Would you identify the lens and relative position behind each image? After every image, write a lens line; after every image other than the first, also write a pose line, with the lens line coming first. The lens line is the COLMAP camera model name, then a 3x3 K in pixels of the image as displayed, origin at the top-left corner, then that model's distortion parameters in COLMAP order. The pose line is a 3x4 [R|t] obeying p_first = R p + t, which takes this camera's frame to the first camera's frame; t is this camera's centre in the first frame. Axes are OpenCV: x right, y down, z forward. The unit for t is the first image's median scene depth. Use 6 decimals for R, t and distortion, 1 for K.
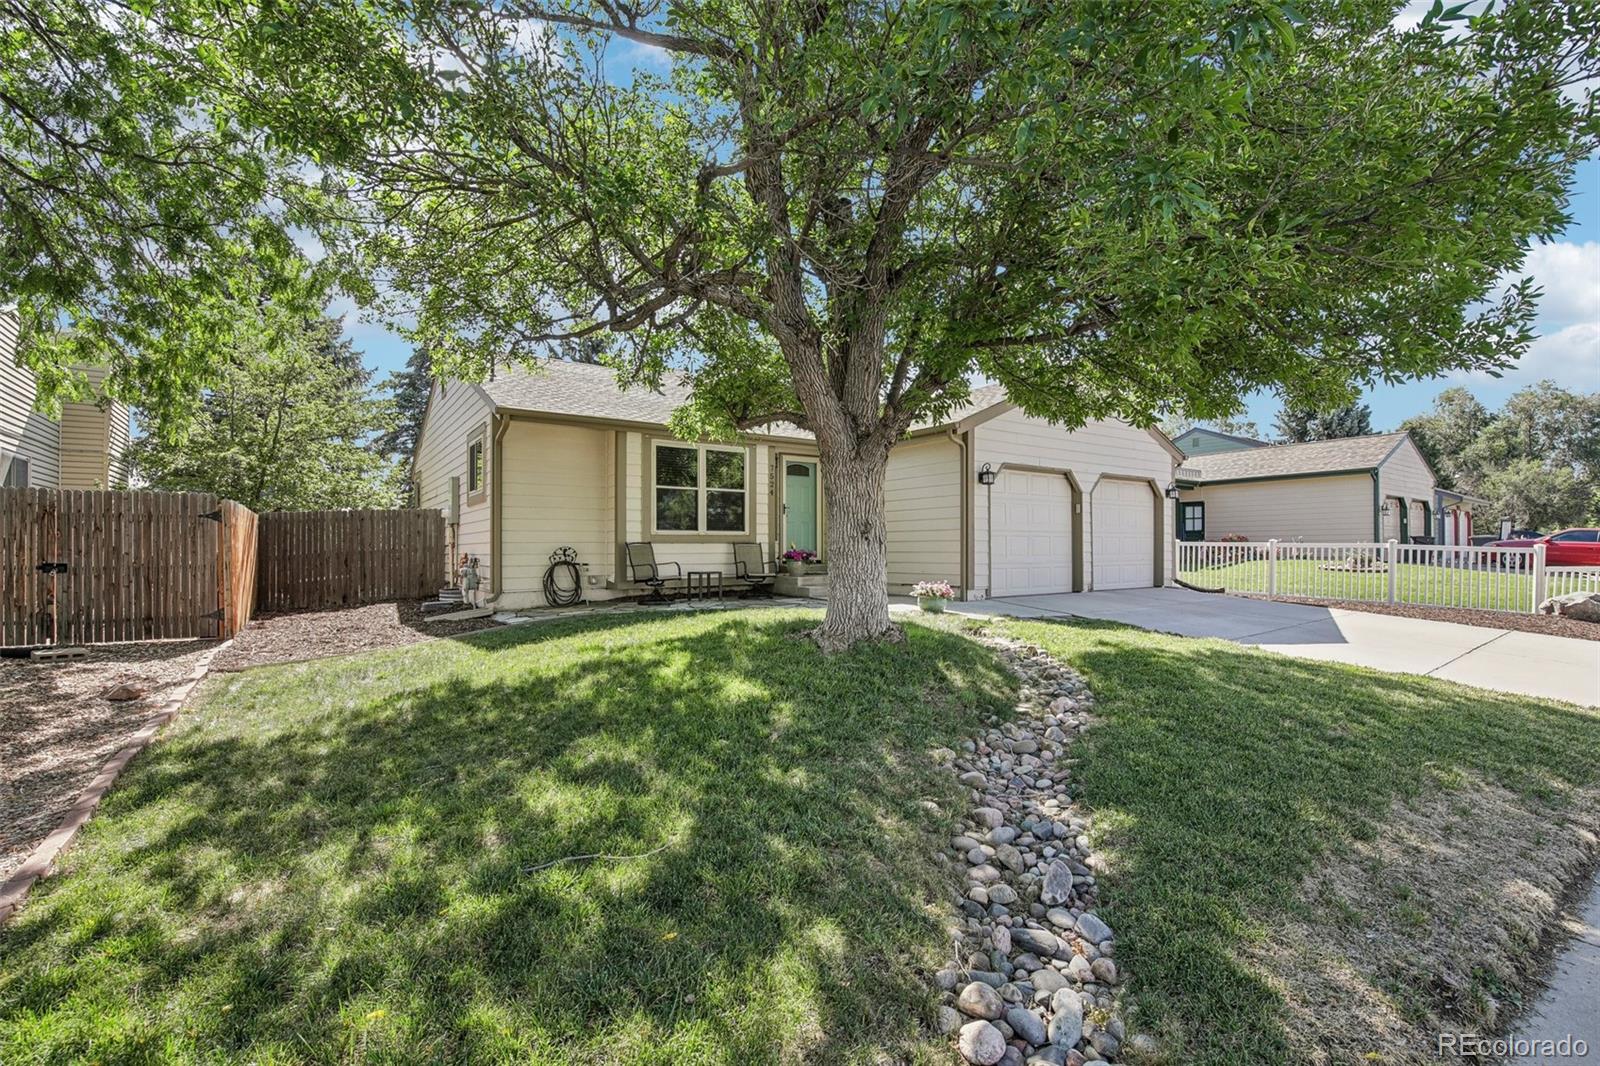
lens RADIAL K [[681.9, 0, 800.0], [0, 681.9, 533.0], [0, 0, 1]] dist [0.000985, 0.000043]
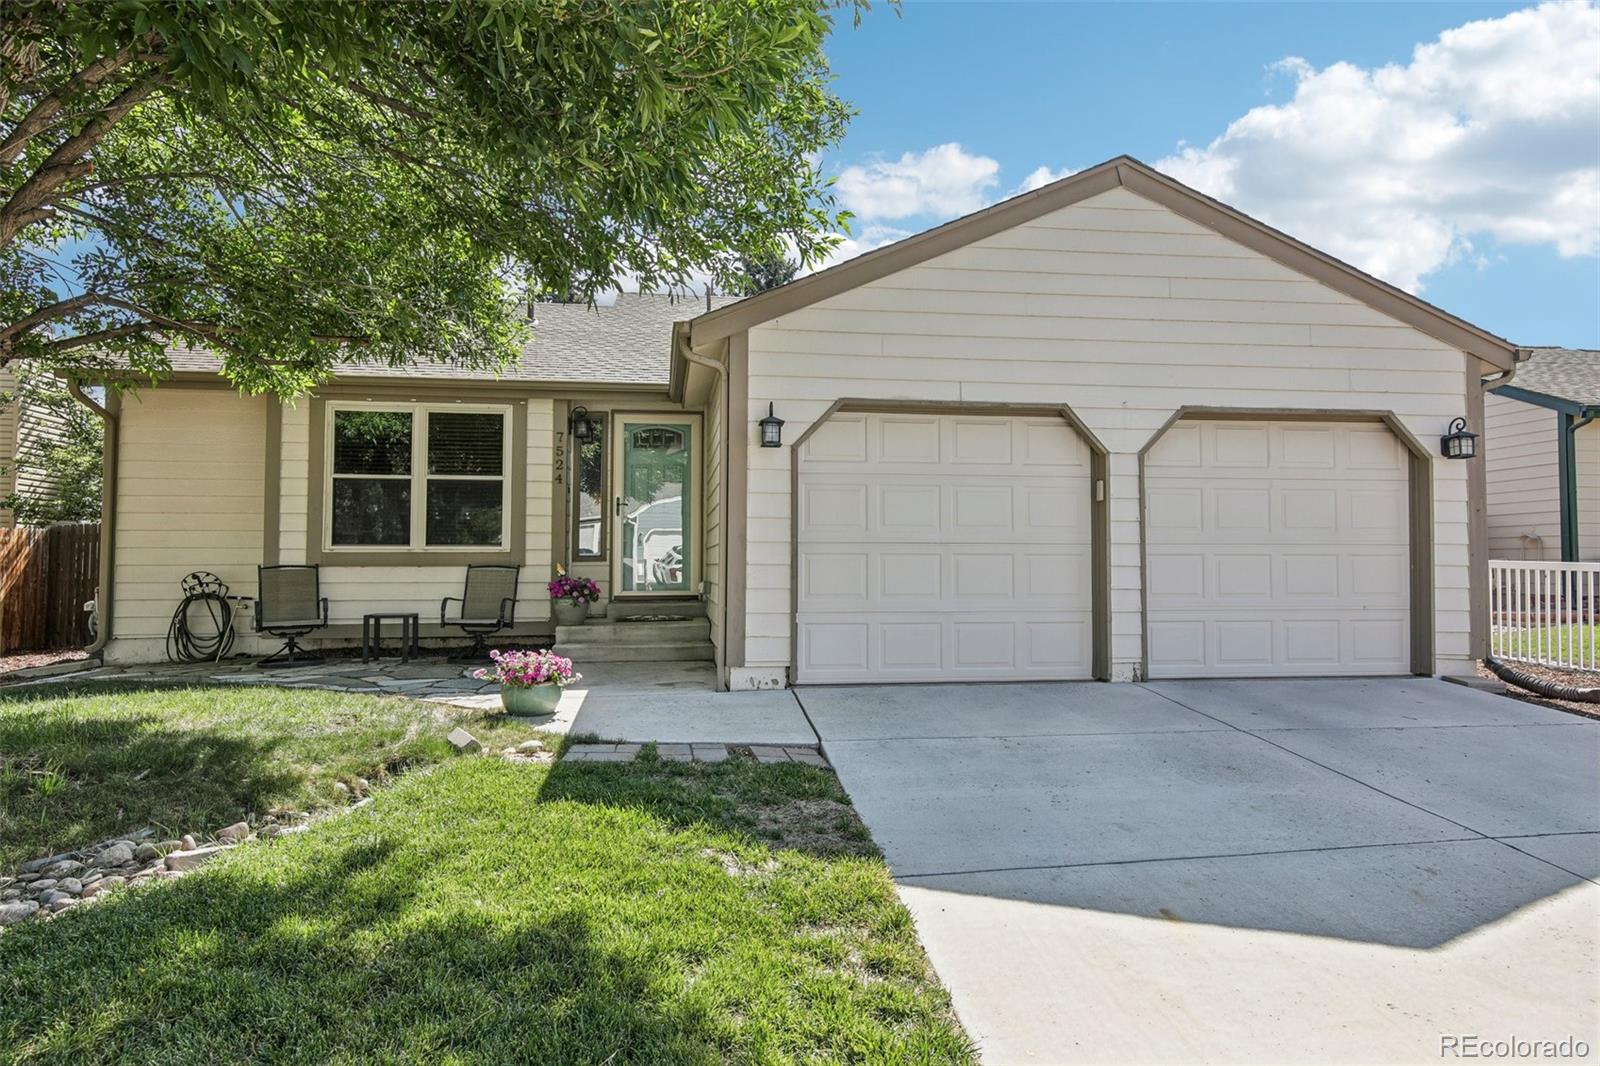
lens RADIAL K [[950.0, 0, 807.2], [0, 950.0, 511.1], [0, 0, 1]] dist [0.017362, 0.002646]
pose [[0.899796, -0.020758, -0.435817, 0.541260], [0.006344, 0.999384, -0.034502, -0.002368], [0.436265, 0.028280, 0.899374, 0.389262]]
